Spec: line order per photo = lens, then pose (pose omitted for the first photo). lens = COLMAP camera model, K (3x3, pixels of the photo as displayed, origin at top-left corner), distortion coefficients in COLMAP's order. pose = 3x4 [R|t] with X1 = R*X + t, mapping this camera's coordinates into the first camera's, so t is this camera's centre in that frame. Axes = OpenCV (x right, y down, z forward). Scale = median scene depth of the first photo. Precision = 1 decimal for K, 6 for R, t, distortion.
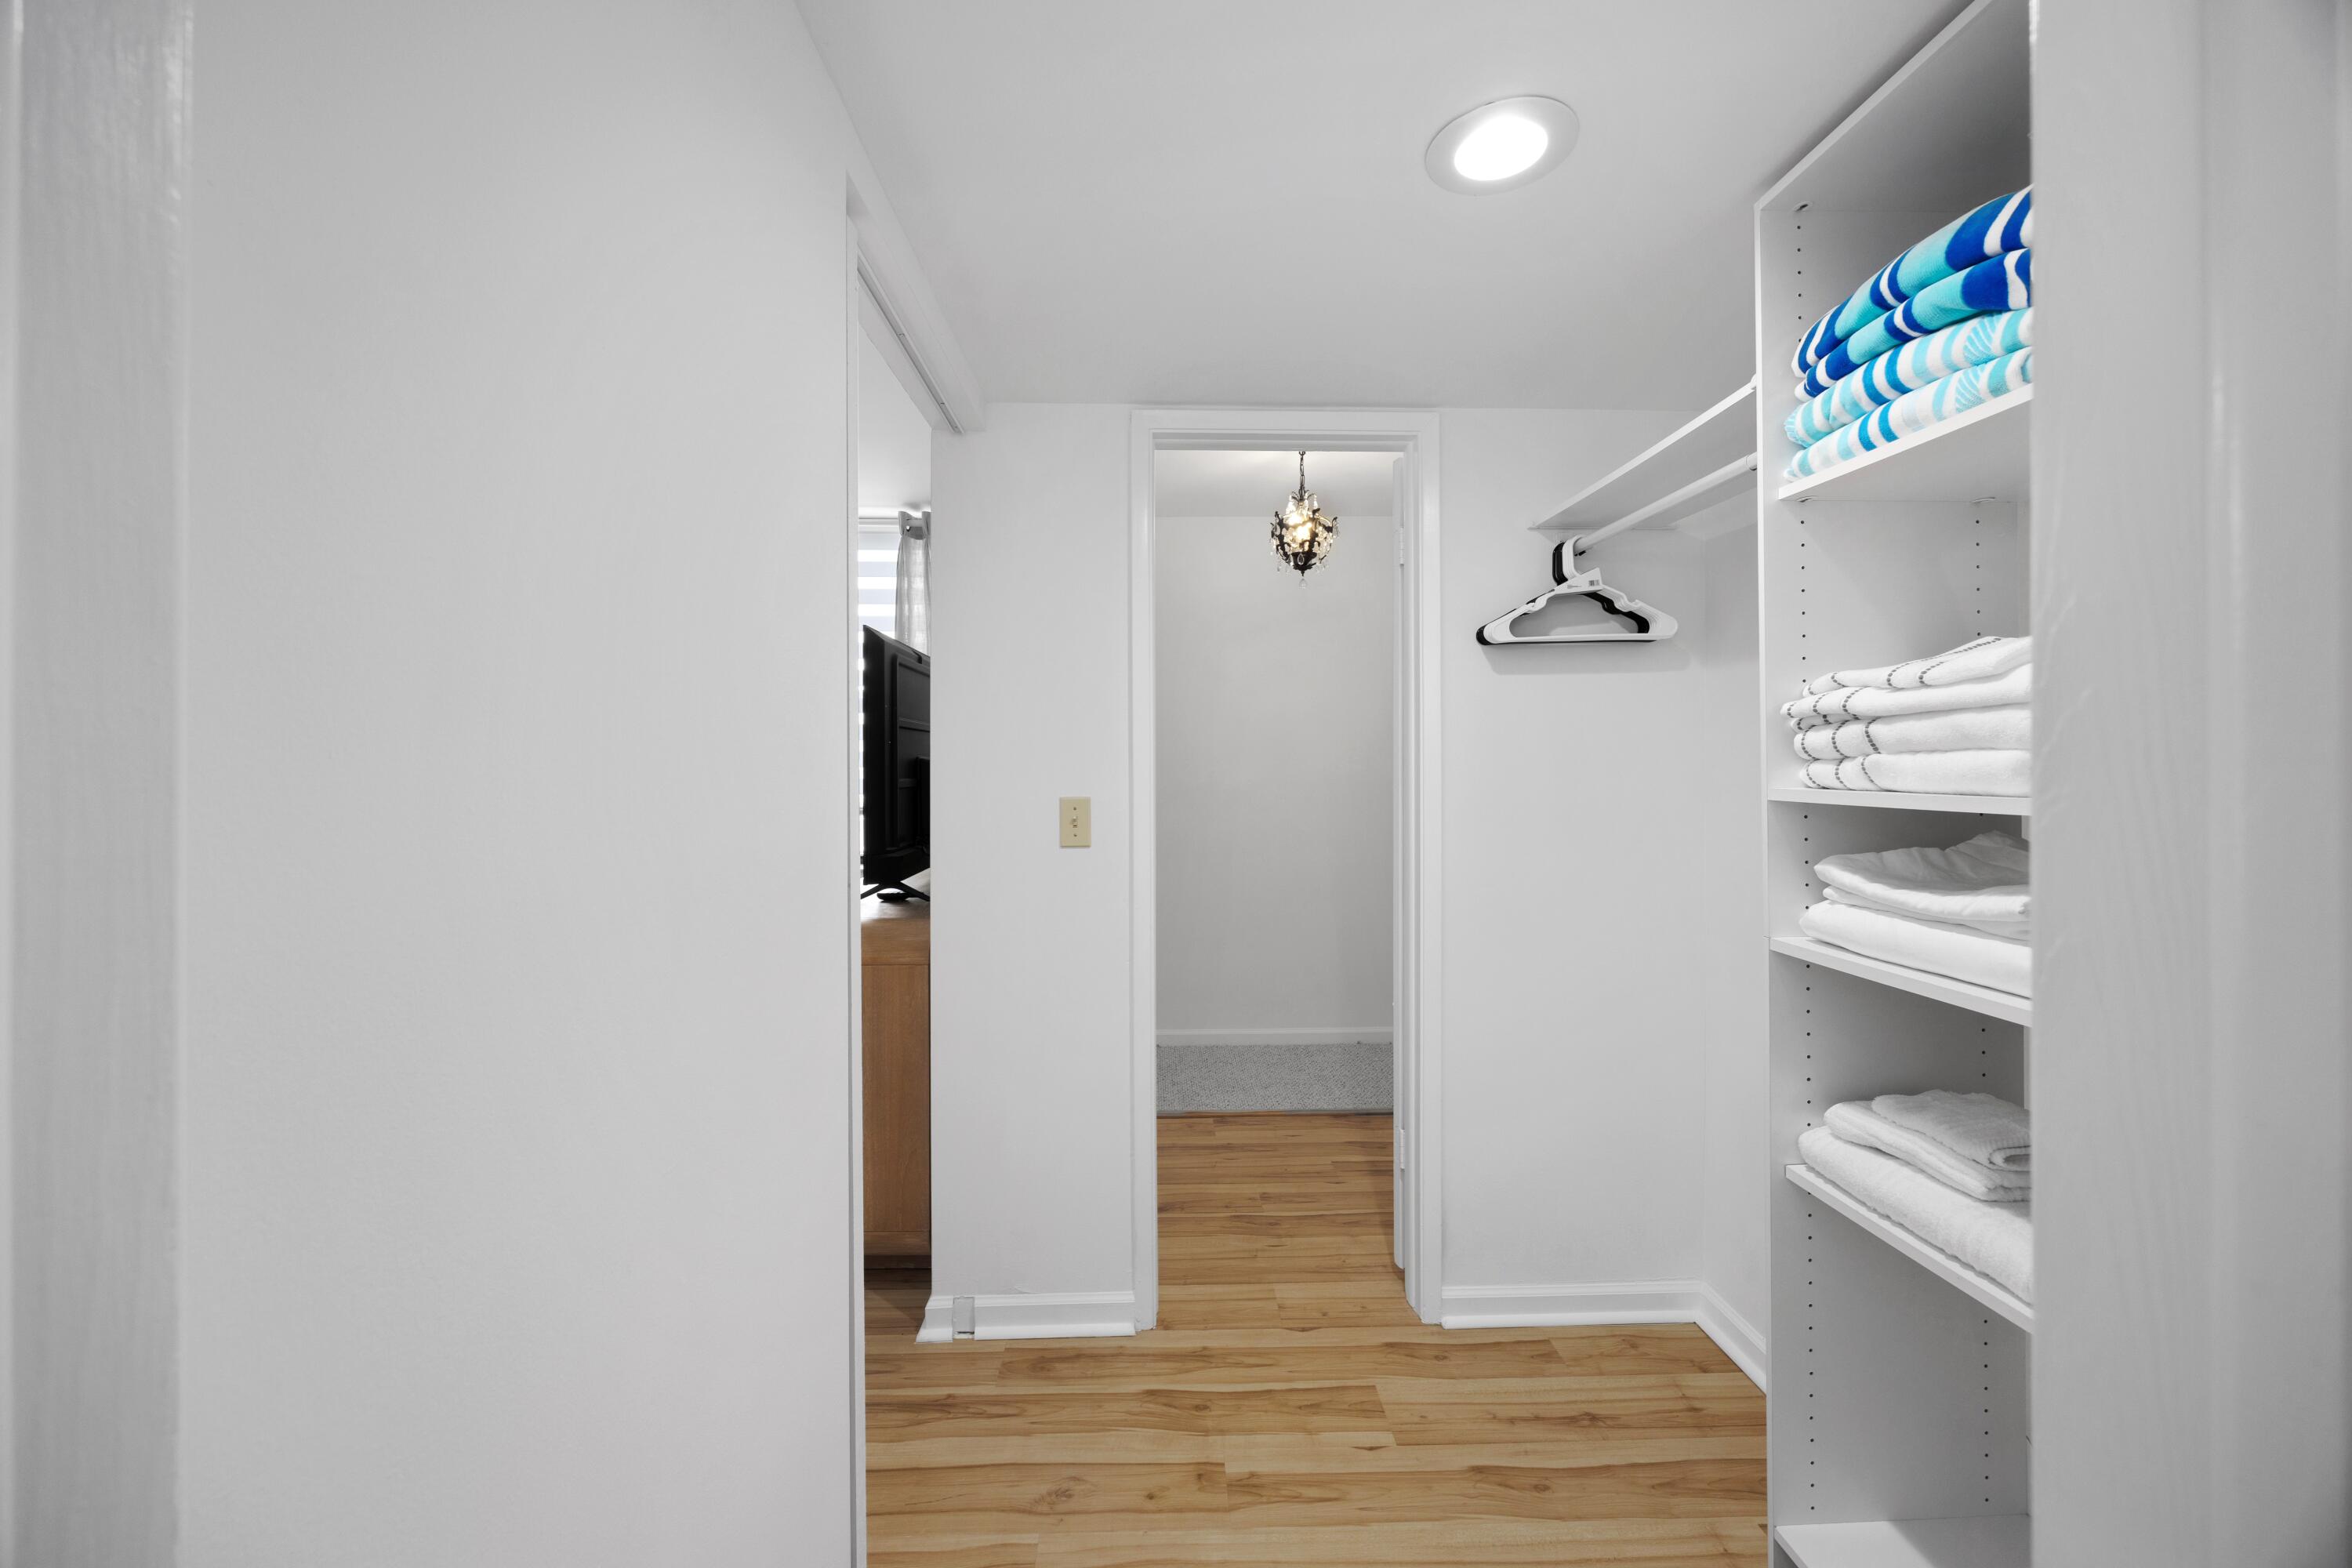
lens RADIAL K [[898.7, 0, 1175.6], [0, 898.7, 763.6], [0, 0, 1]] dist [-0.001099, 0.000010]
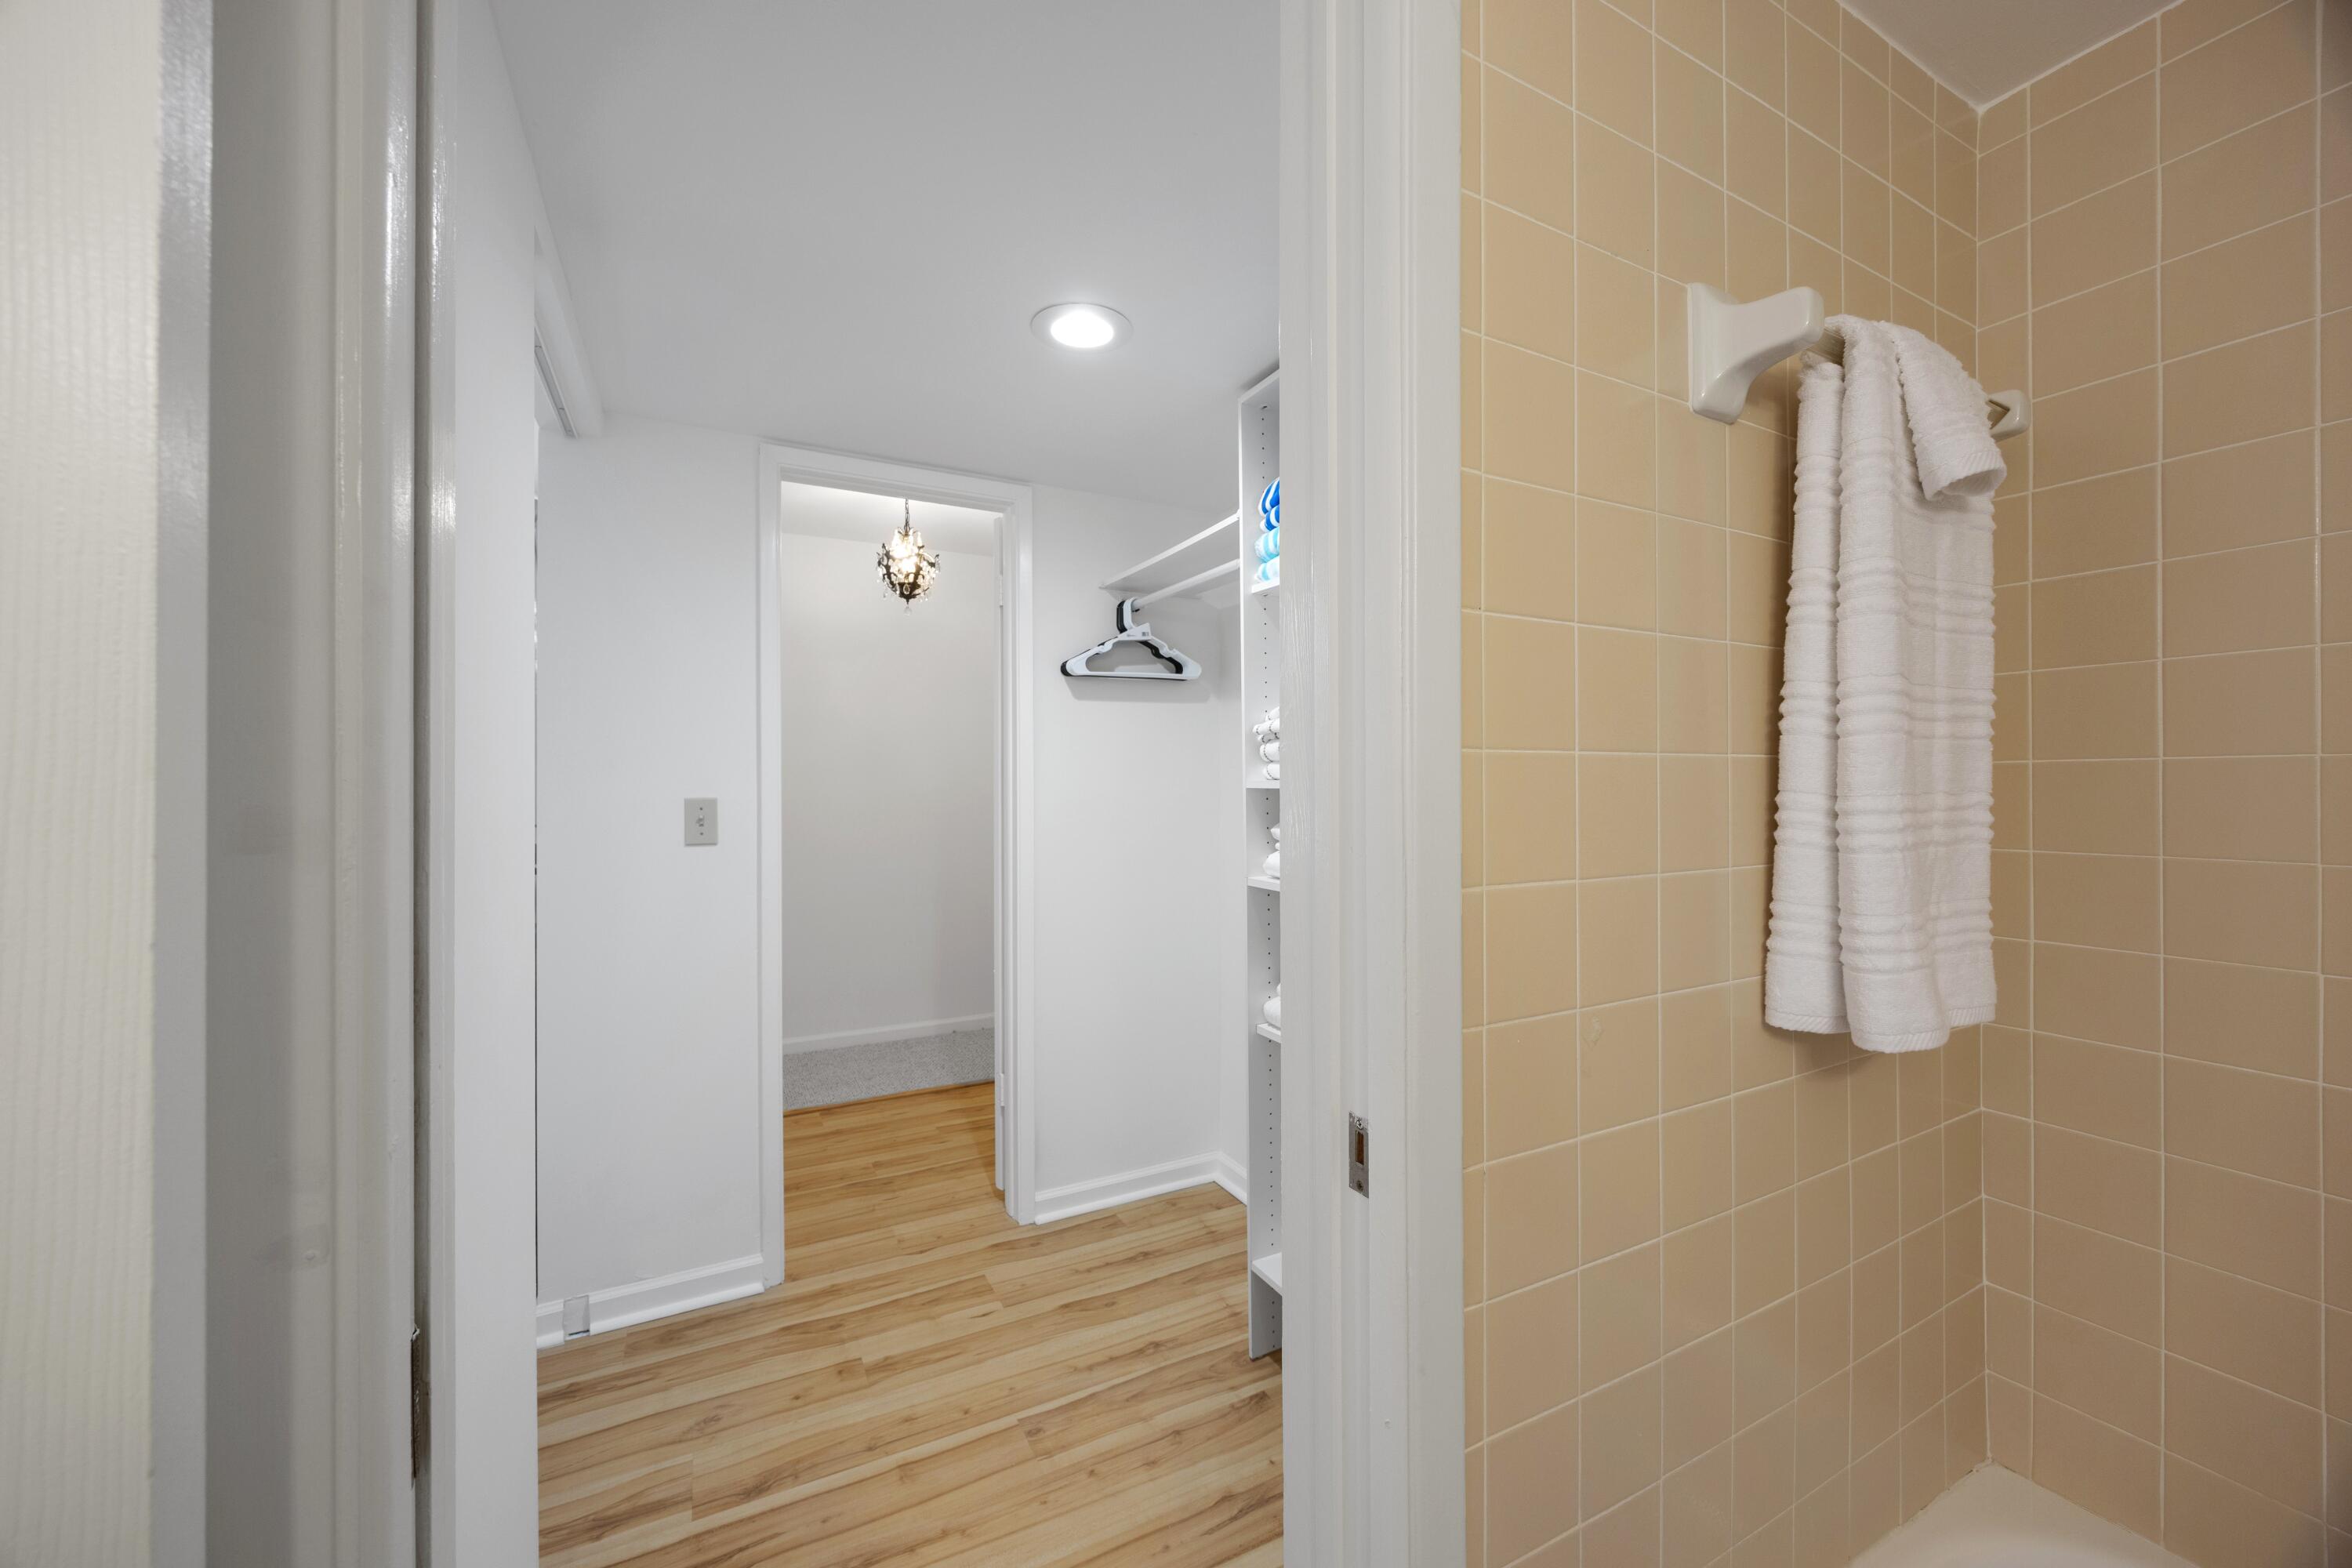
lens RADIAL K [[885.6, 0, 1176.0], [0, 885.6, 784.0], [0, 0, 1]] dist [-0.003049, -0.000514]
pose [[0.894991, -0.001225, 0.446083, -0.078368], [0.001857, 0.999998, -0.000980, 0.022100], [-0.446081, 0.001705, 0.894991, -0.191485]]
